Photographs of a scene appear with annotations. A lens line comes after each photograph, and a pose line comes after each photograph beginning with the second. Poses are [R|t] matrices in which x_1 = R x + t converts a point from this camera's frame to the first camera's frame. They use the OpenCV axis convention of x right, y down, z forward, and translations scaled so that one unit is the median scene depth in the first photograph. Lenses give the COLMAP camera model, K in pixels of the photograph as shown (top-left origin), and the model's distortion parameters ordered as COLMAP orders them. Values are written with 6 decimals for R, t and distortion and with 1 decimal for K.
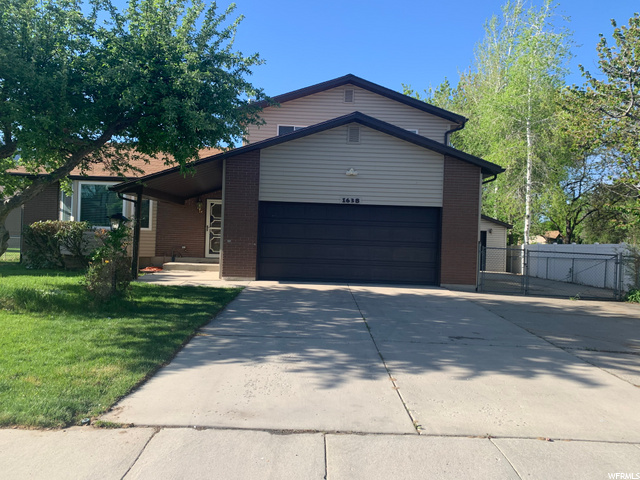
lens RADIAL K [[491.7, 0, 322.8], [0, 491.7, 232.1], [0, 0, 1]] dist [0.052876, -0.068995]
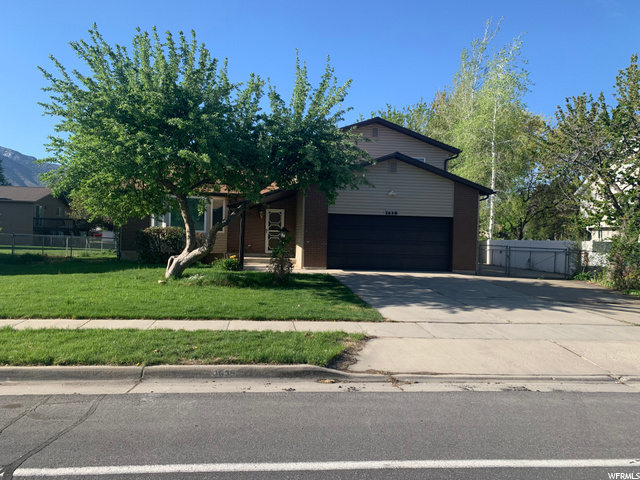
lens RADIAL K [[494.1, 0, 318.7], [0, 494.1, 229.2], [0, 0, 1]] dist [0.049649, -0.064385]
pose [[0.995398, -0.005592, 0.095662, -0.291716], [0.004887, 0.999959, 0.007605, -0.028791], [-0.095700, -0.007102, 0.995385, -0.415359]]
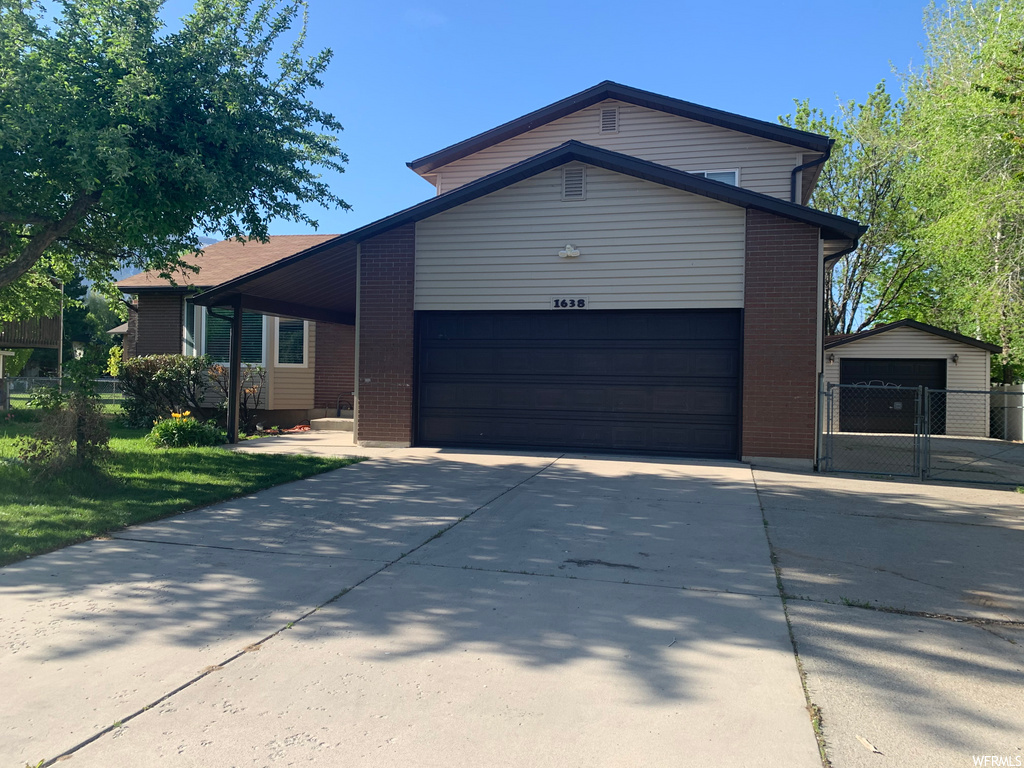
lens RADIAL K [[790.5, 0, 509.9], [0, 790.5, 366.7], [0, 0, 1]] dist [0.049649, -0.064385]
pose [[0.962481, -0.021606, -0.270487, 0.230089], [0.019001, 0.999744, -0.012248, 0.016419], [0.270683, 0.006649, 0.962646, 0.127186]]
